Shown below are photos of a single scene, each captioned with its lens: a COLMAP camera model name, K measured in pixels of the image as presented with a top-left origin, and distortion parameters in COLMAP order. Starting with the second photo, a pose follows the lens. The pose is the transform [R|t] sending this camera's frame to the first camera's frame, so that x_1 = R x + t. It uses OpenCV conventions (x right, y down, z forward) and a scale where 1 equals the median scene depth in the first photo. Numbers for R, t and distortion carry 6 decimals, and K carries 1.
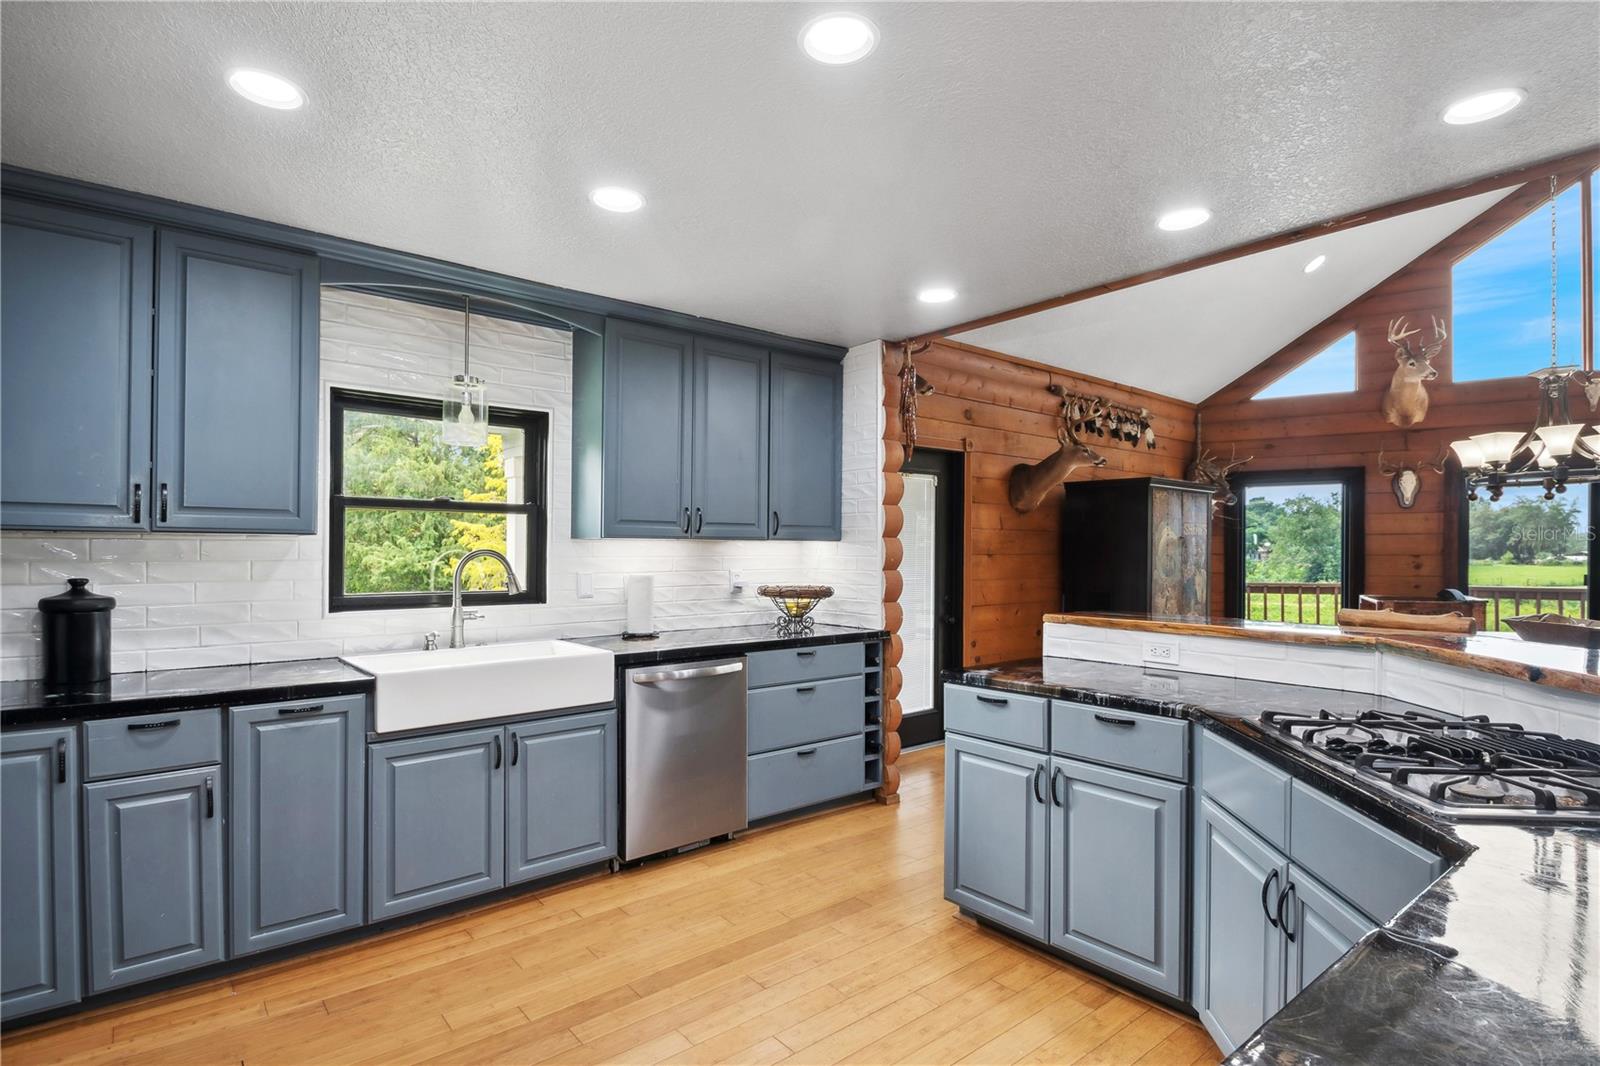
lens RADIAL K [[763.9, 0, 822.6], [0, 763.9, 527.9], [0, 0, 1]] dist [0.001370, 0.000048]
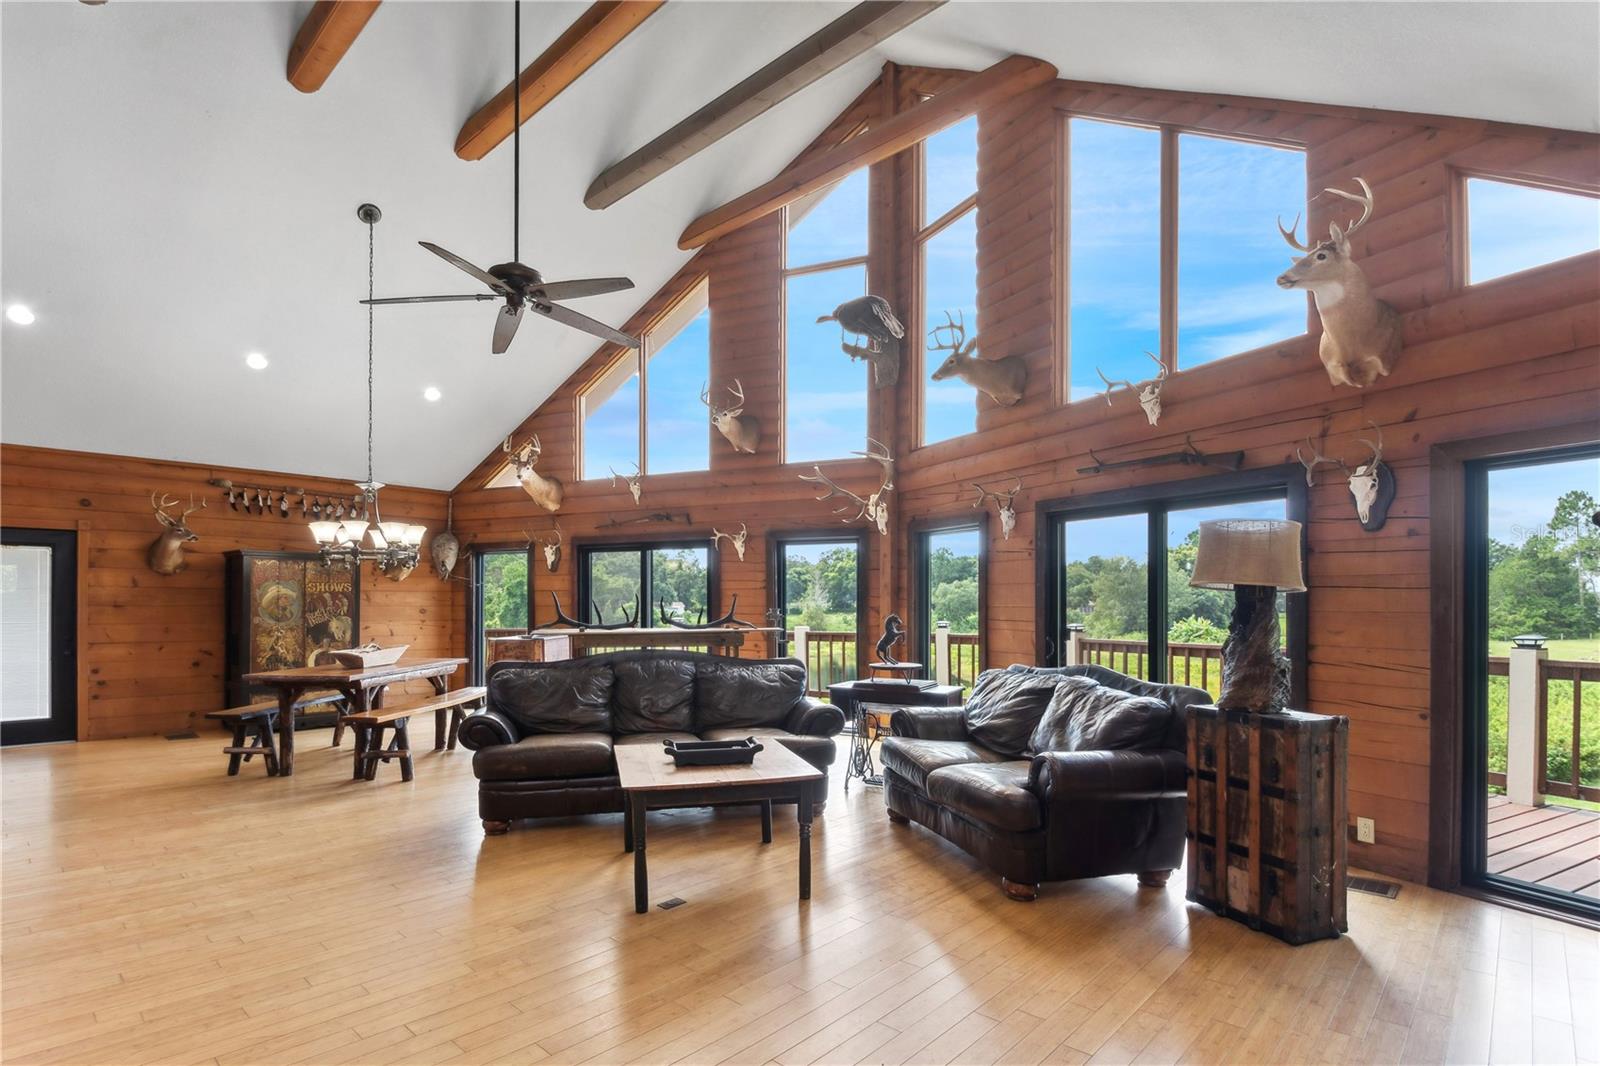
lens RADIAL K [[764.4, 0, 800.0], [0, 764.4, 586.1], [0, 0, 1]] dist [0.000195, -0.000086]
pose [[0.992757, 0.001241, 0.120136, 1.058695], [-0.001717, 0.999991, 0.003857, -0.005846], [-0.120130, -0.004035, 0.992750, -0.414057]]
